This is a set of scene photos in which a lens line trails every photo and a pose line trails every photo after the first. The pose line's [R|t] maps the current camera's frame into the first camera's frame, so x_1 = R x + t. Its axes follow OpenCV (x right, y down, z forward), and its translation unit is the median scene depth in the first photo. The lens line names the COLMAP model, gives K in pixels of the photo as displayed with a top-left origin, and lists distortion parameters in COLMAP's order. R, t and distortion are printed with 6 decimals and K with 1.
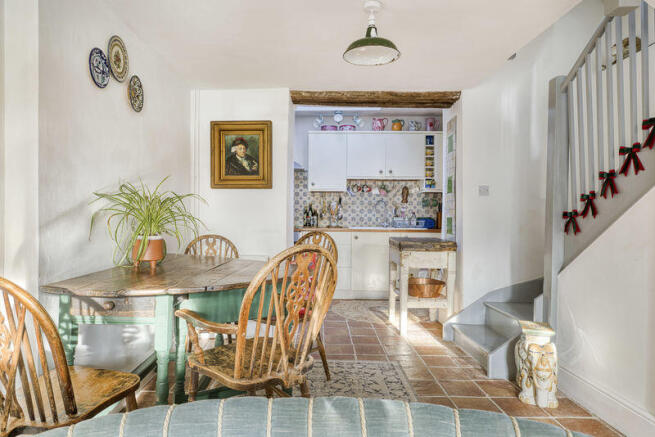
lens RADIAL K [[419.1, 0, 325.4], [0, 419.1, 215.5], [0, 0, 1]] dist [0.003442, 0.002390]
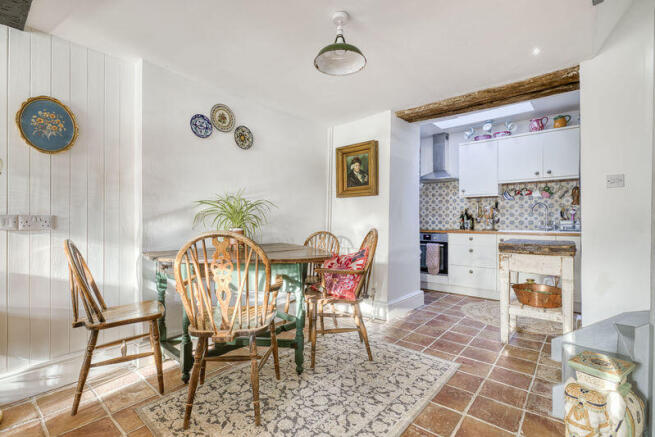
lens RADIAL K [[312.8, 0, 327.2], [0, 312.8, 220.4], [0, 0, 1]] dist [-0.005616, 0.000455]
pose [[0.762109, -0.010262, -0.647367, 0.338429], [0.001041, 0.999892, -0.014626, 0.021588], [0.647448, 0.010473, 0.762038, 0.206291]]
